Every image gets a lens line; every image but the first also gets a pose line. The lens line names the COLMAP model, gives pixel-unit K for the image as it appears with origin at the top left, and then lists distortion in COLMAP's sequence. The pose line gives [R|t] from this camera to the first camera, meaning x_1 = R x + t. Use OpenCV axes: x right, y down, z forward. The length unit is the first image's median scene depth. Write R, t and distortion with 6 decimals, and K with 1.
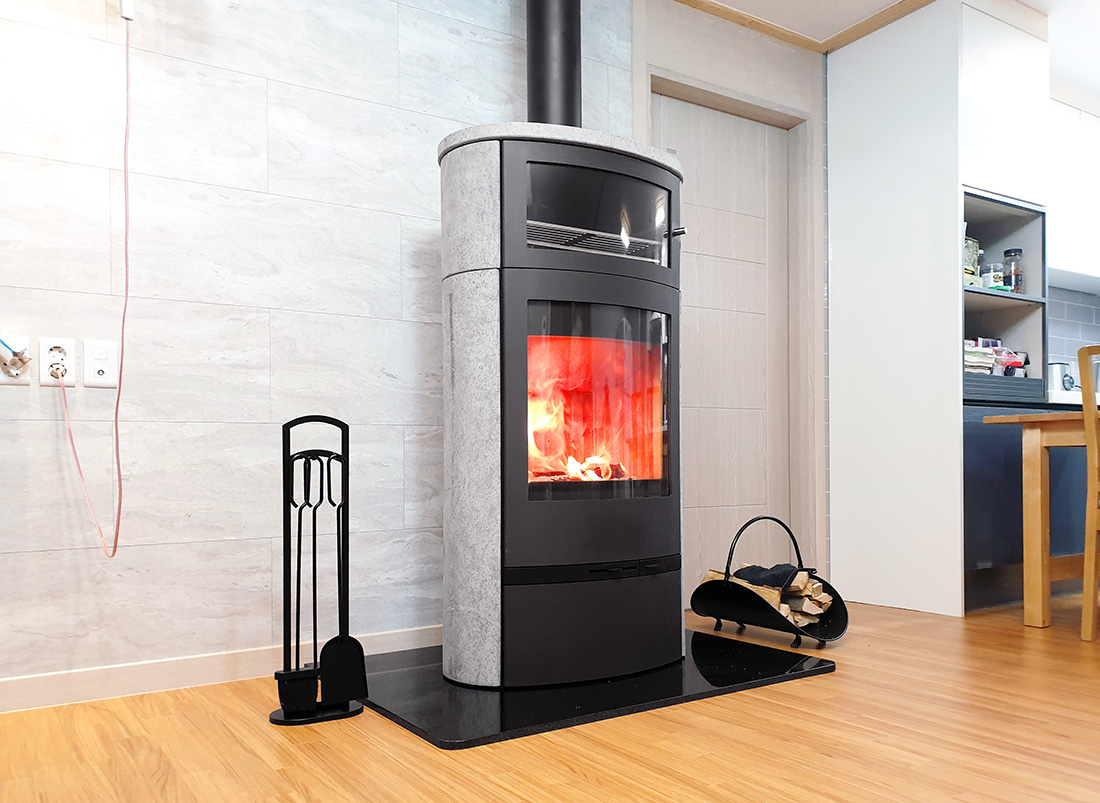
lens RADIAL K [[851.0, 0, 528.1], [0, 851.0, 430.0], [0, 0, 1]] dist [0.011573, -0.001273]
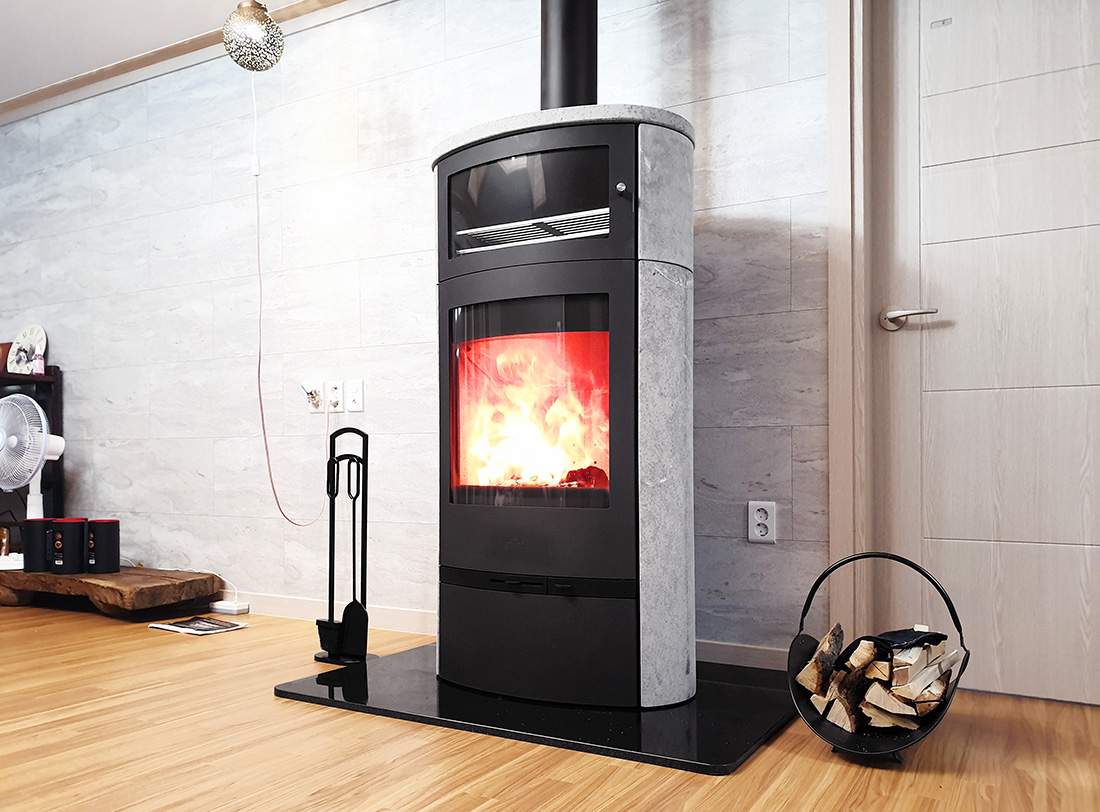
lens RADIAL K [[858.7, 0, 554.6], [0, 858.7, 430.5], [0, 0, 1]] dist [0.000558, 0.015889]
pose [[0.492249, -0.026317, -0.870056, 0.894097], [0.021500, 0.999606, -0.018072, 0.015589], [0.870189, -0.009810, 0.492621, 0.546523]]
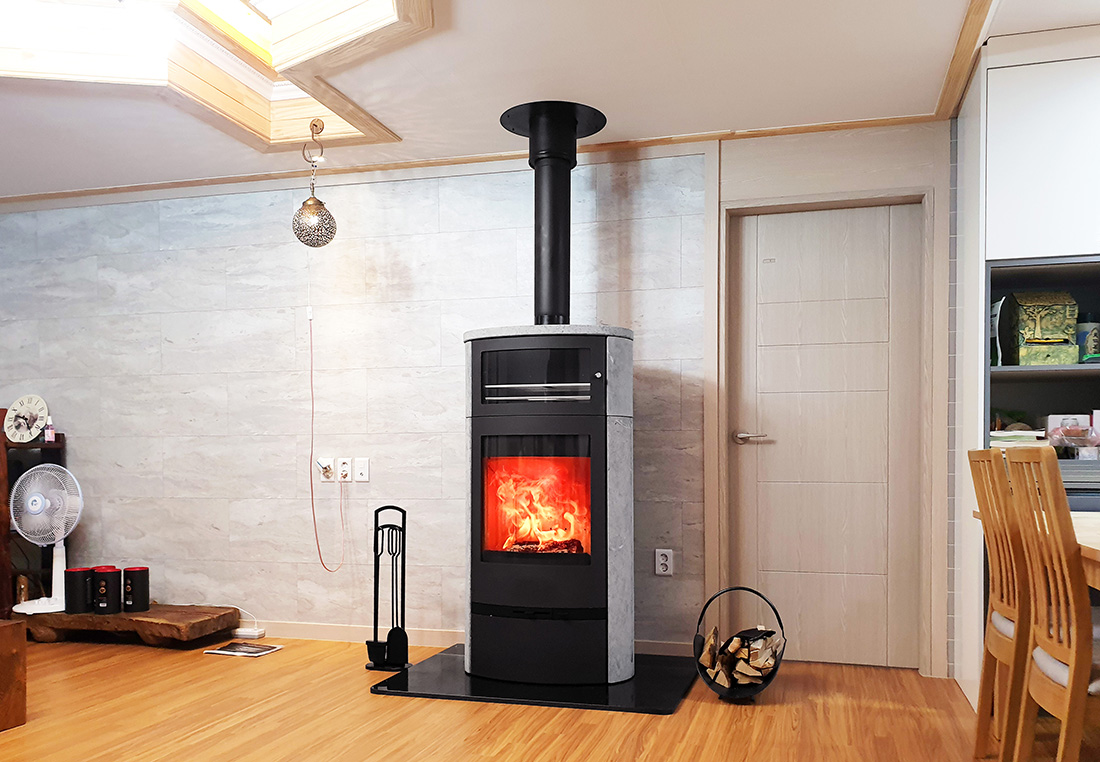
lens RADIAL K [[856.2, 0, 588.5], [0, 856.2, 419.7], [0, 0, 1]] dist [0.131085, -0.371828]
pose [[0.686025, -0.023897, -0.727186, 1.231613], [0.023306, 0.999669, -0.010864, -0.151342], [0.727205, -0.009495, 0.686355, 0.021134]]
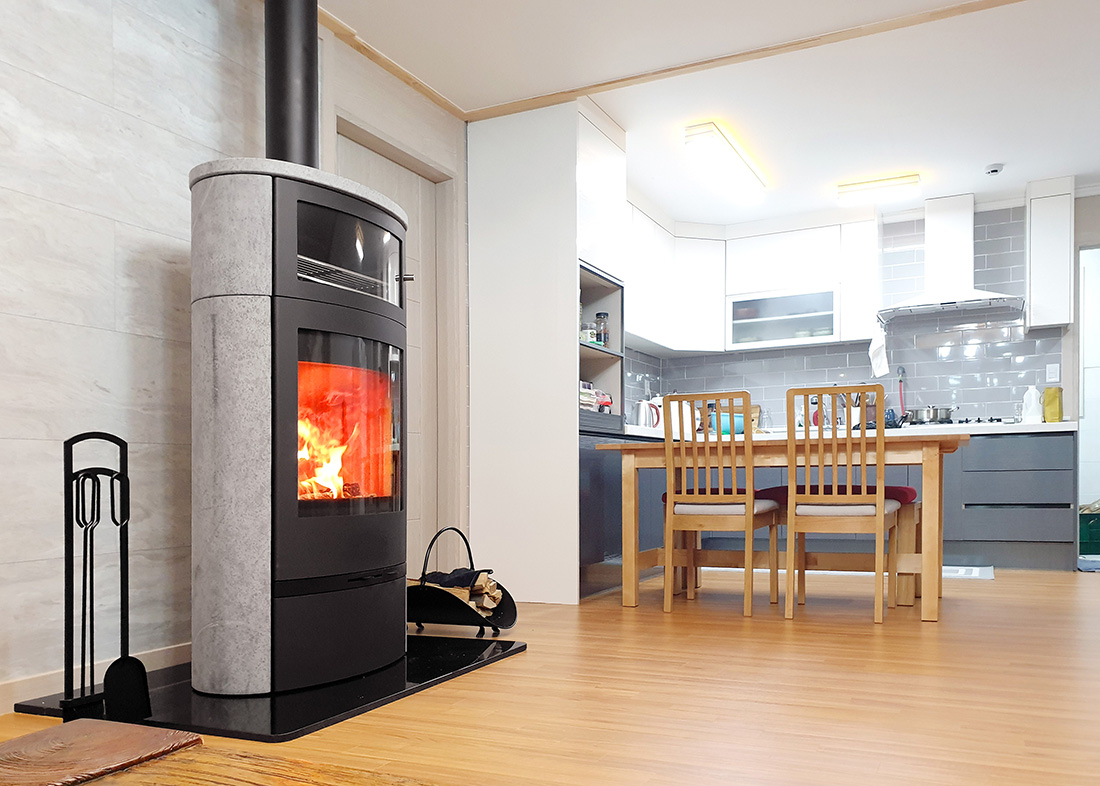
lens RADIAL K [[894.5, 0, 533.3], [0, 894.5, 454.0], [0, 0, 1]] dist [0.001065, -0.013446]
pose [[0.852554, 0.013245, 0.522472, -0.308201], [-0.014811, 0.999890, -0.001180, 0.001368], [-0.522429, -0.006733, 0.852656, -0.105184]]
